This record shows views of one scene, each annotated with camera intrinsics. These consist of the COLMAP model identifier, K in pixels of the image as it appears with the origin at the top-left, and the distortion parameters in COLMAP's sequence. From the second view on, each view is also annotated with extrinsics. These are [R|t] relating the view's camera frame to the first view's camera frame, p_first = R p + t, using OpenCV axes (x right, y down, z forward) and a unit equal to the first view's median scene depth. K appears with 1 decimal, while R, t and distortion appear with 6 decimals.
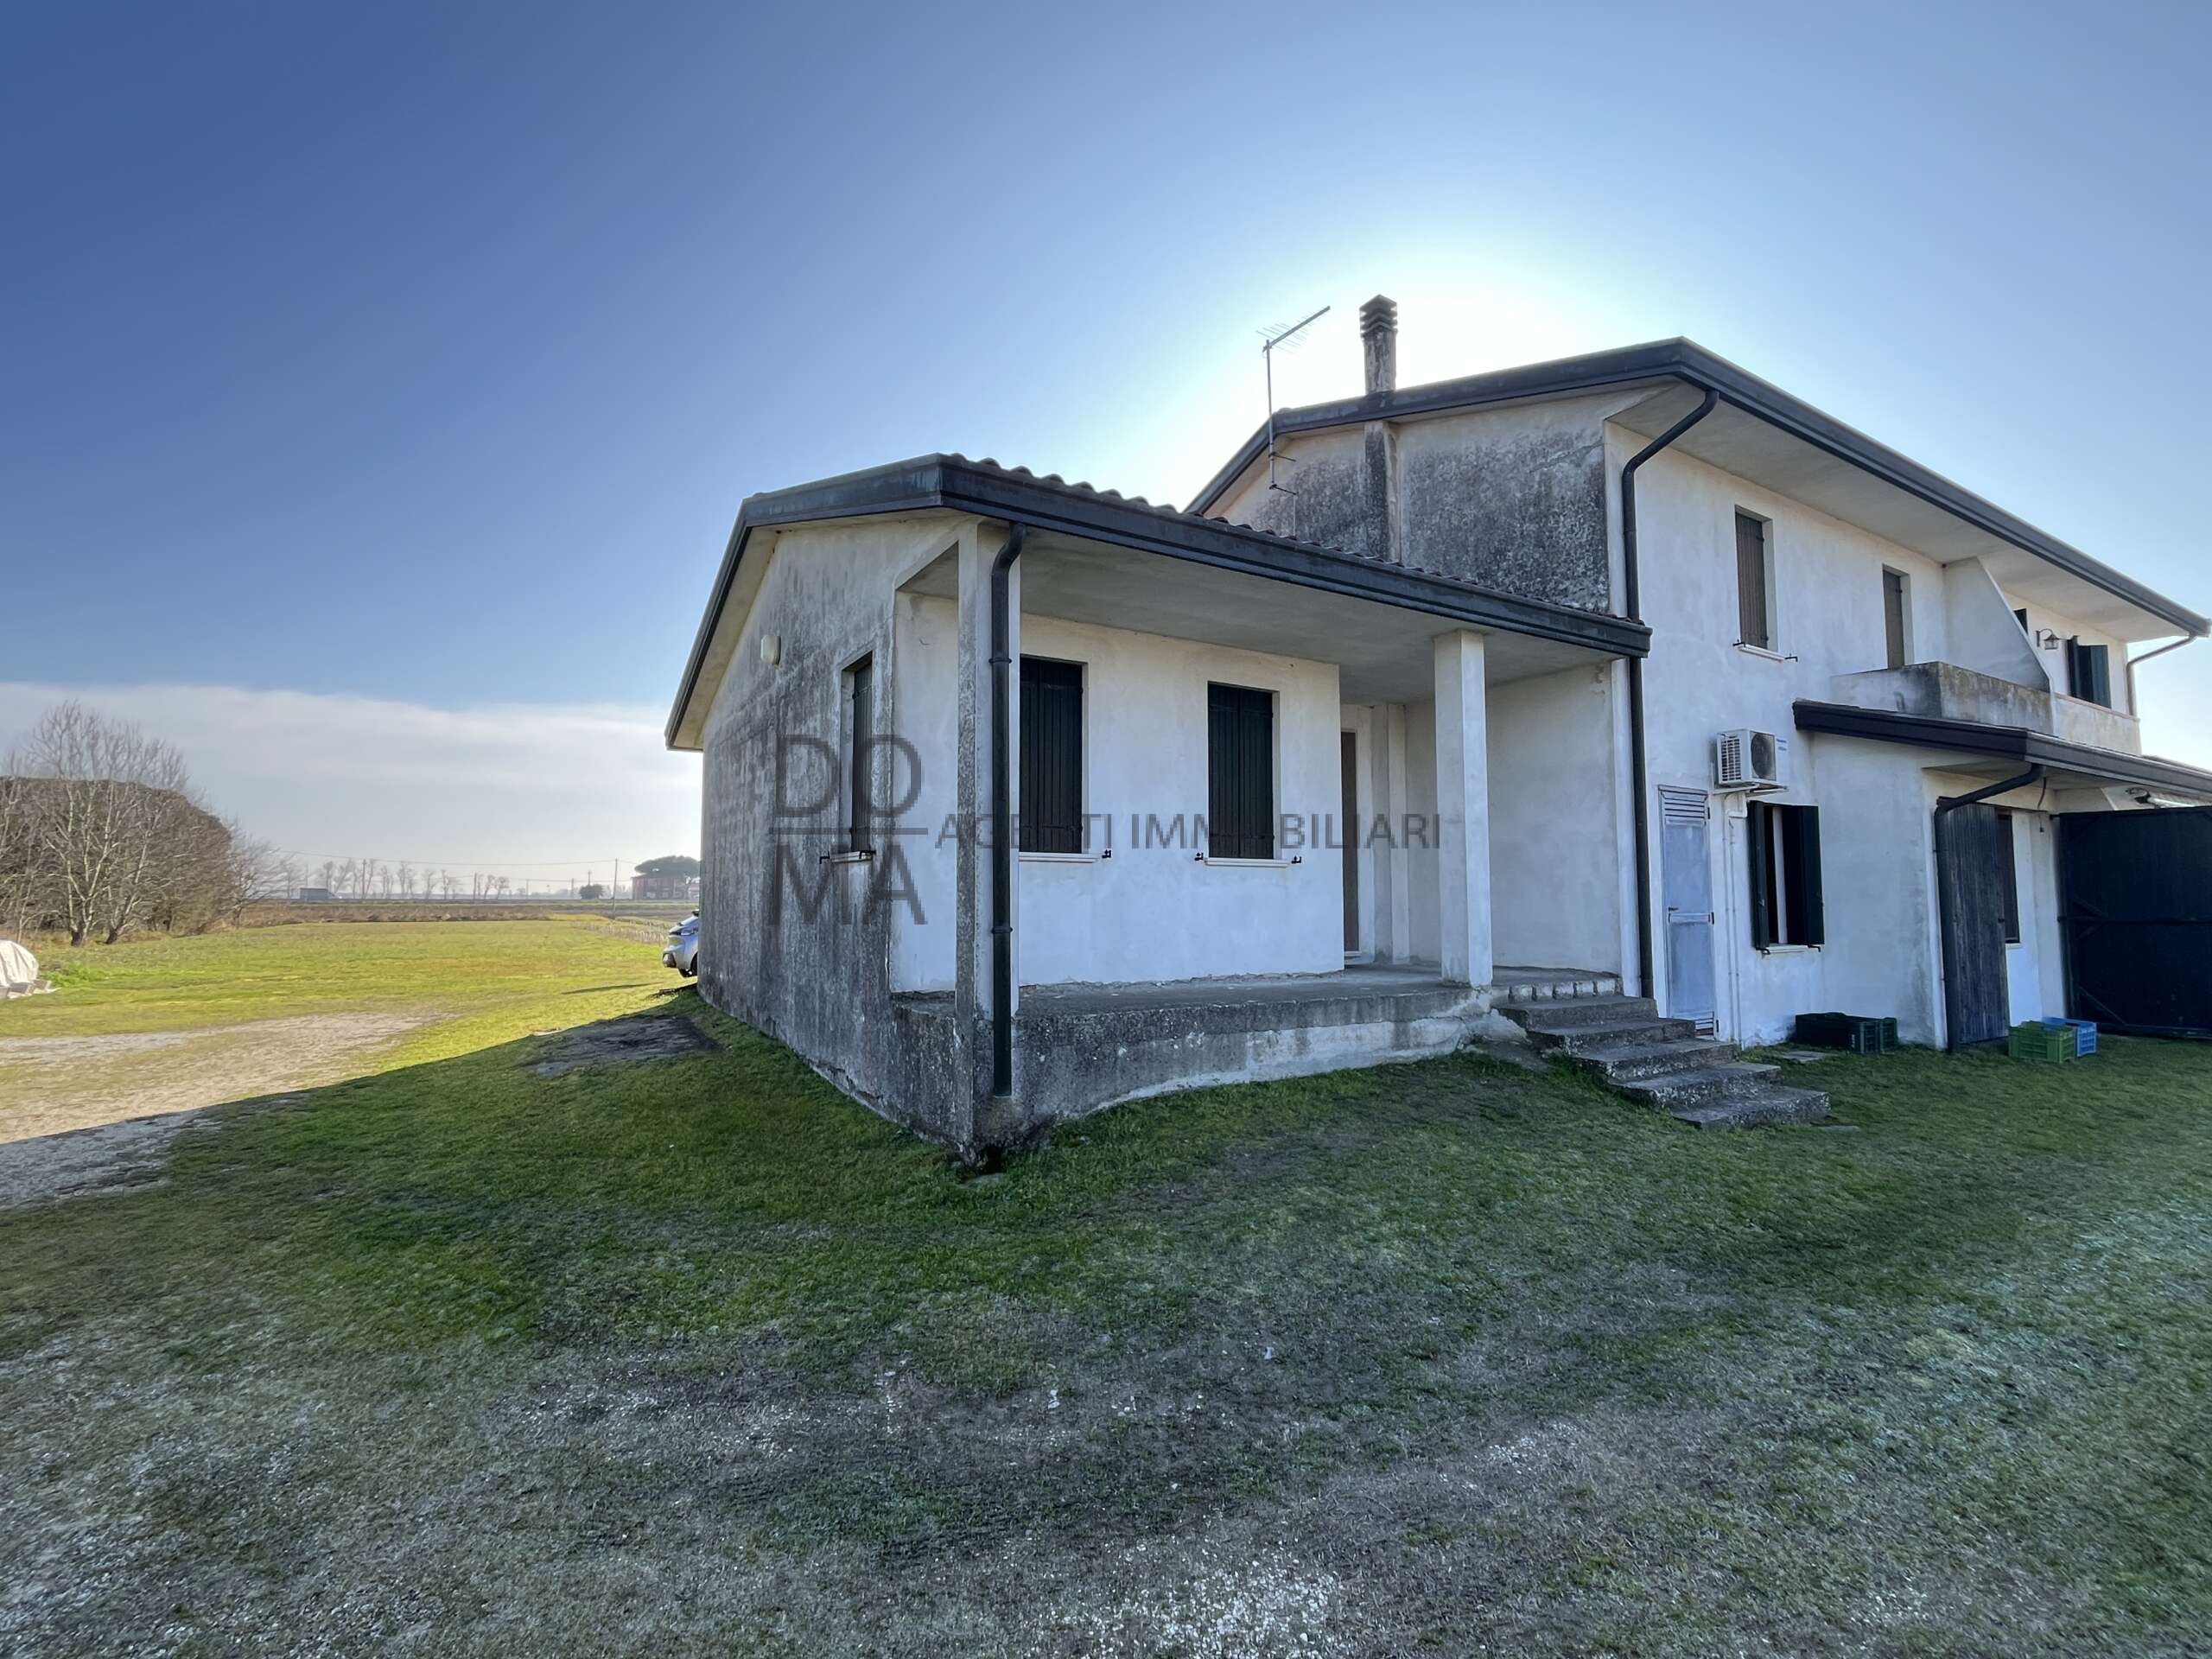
lens RADIAL K [[985.4, 0, 1106.0], [0, 985.4, 829.5], [0, 0, 1]] dist [0.001467, -0.001273]
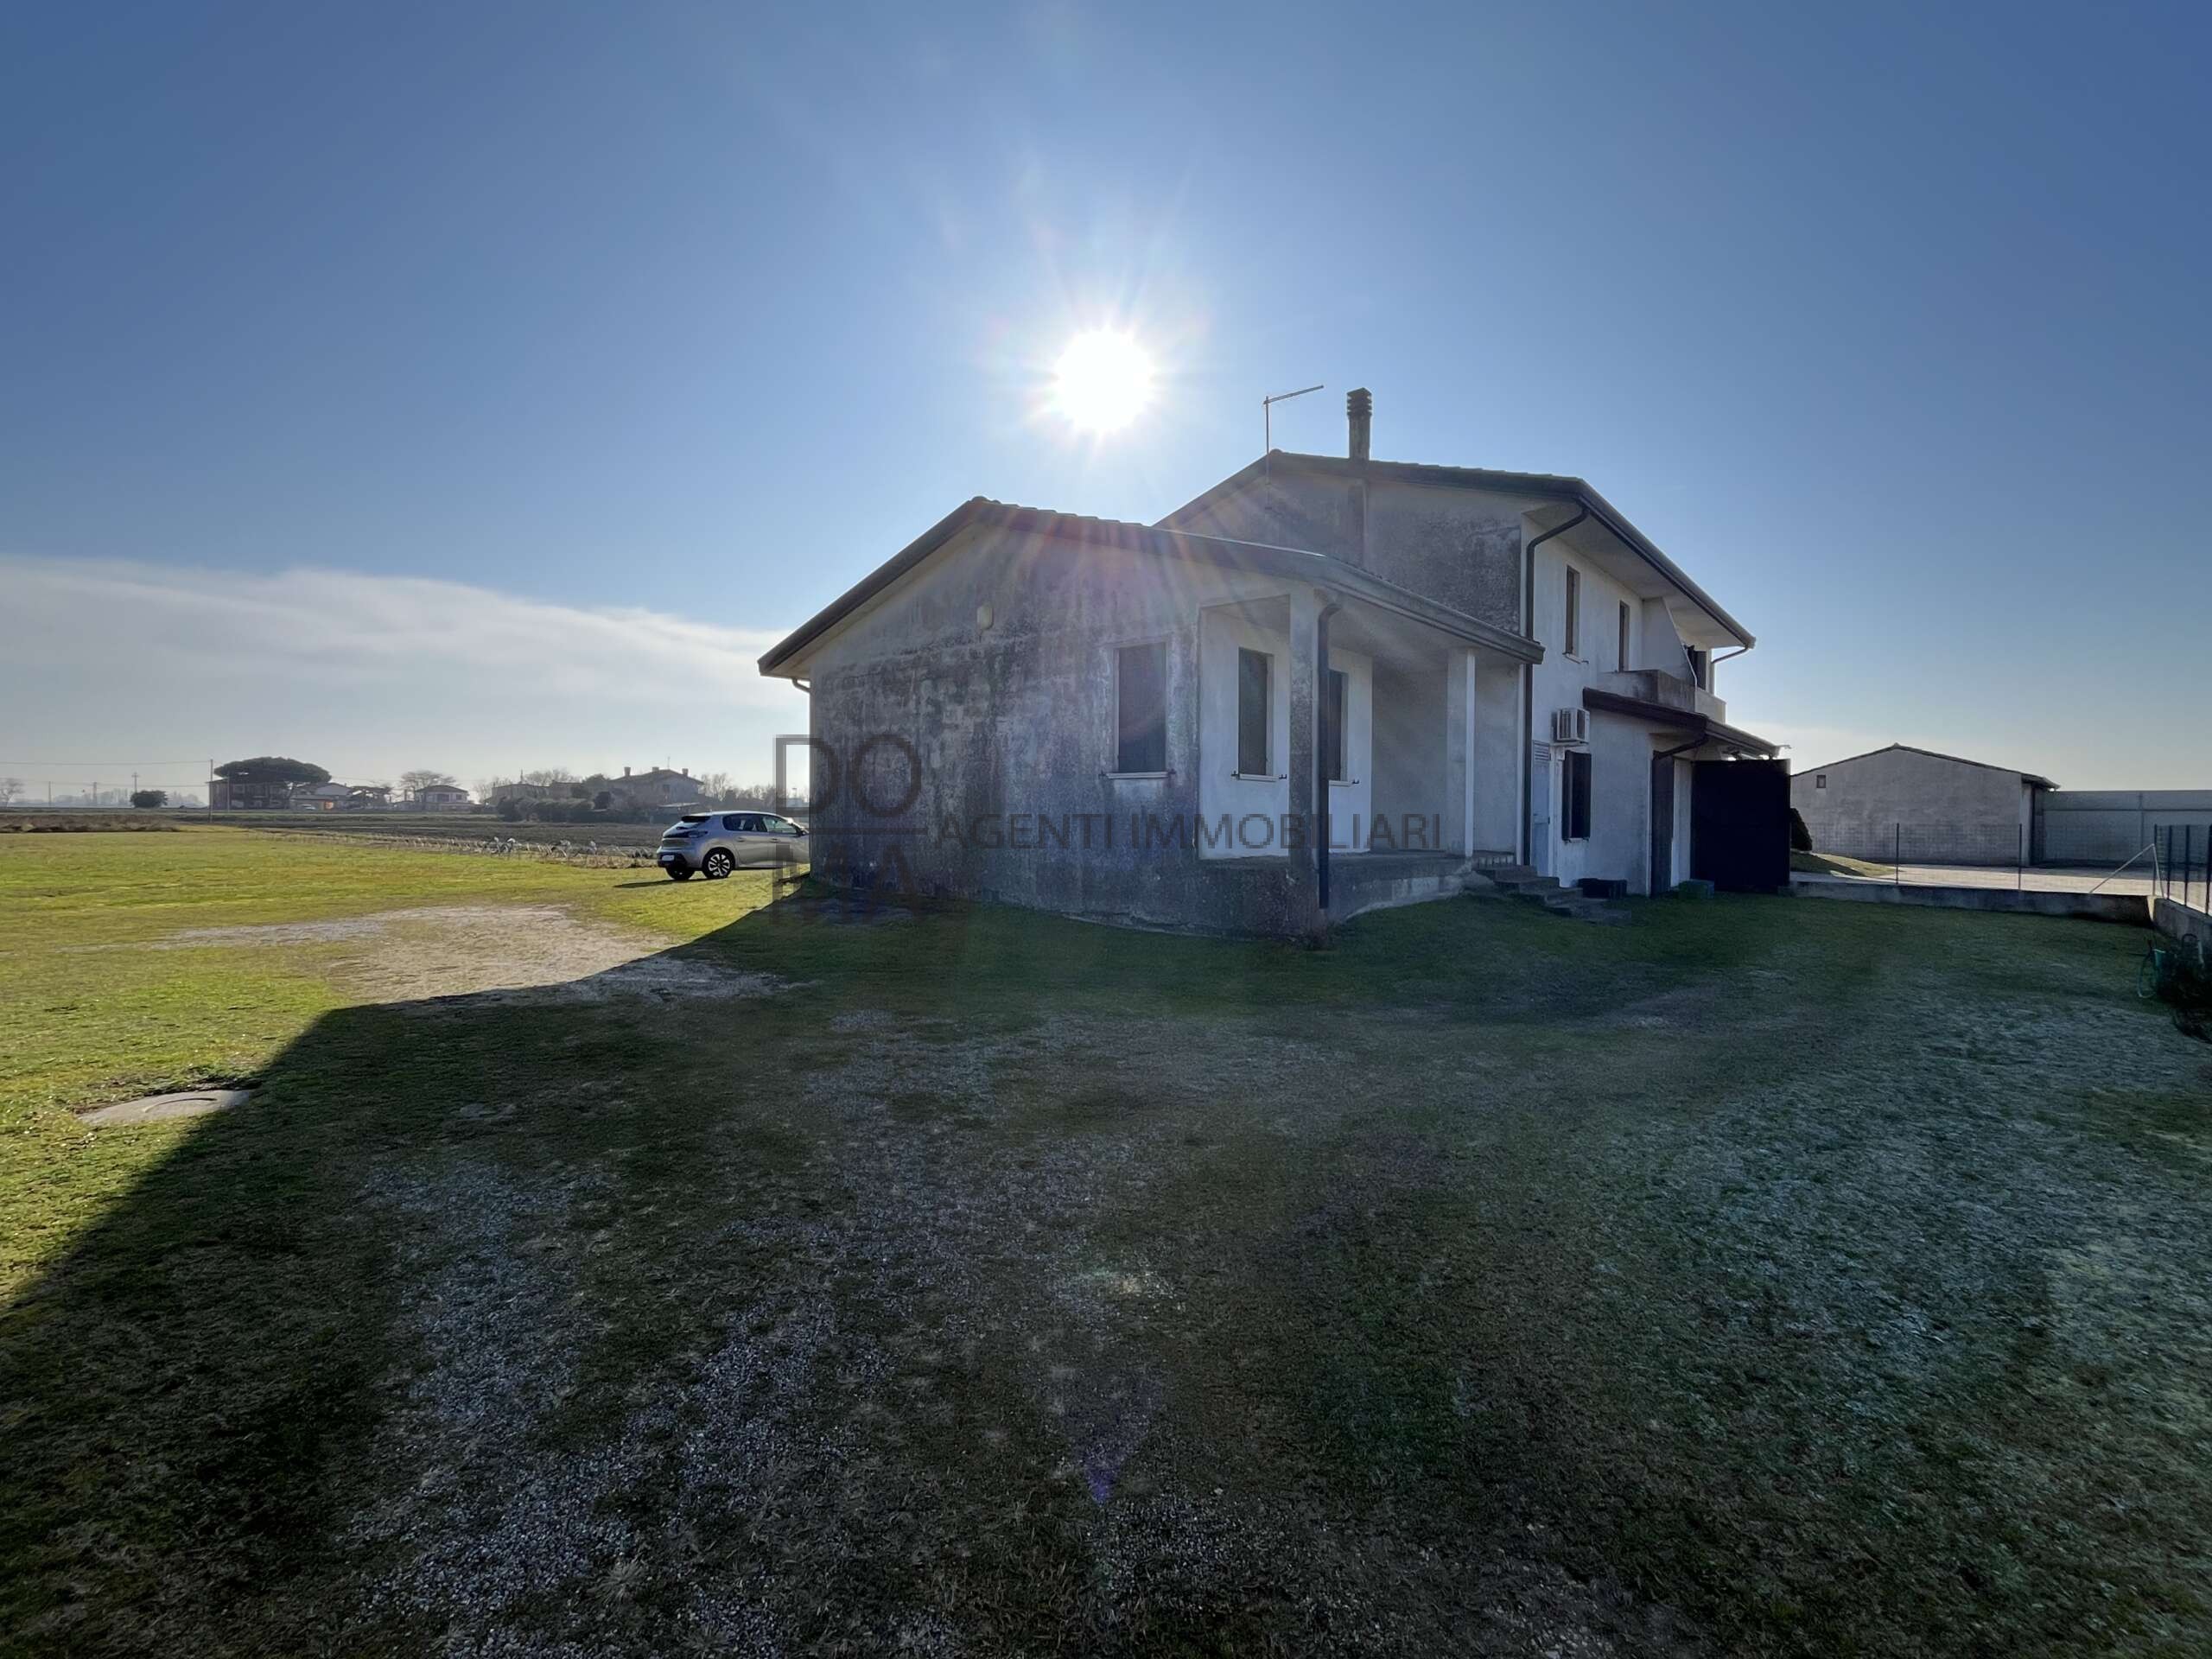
lens RADIAL K [[985.4, 0, 1106.0], [0, 985.4, 829.5], [0, 0, 1]] dist [0.001467, -0.001273]
pose [[0.951483, 0.002208, 0.307694, -0.608008], [-0.028643, 0.996268, 0.081426, -0.009364], [-0.306366, -0.086289, 0.947995, -0.351677]]
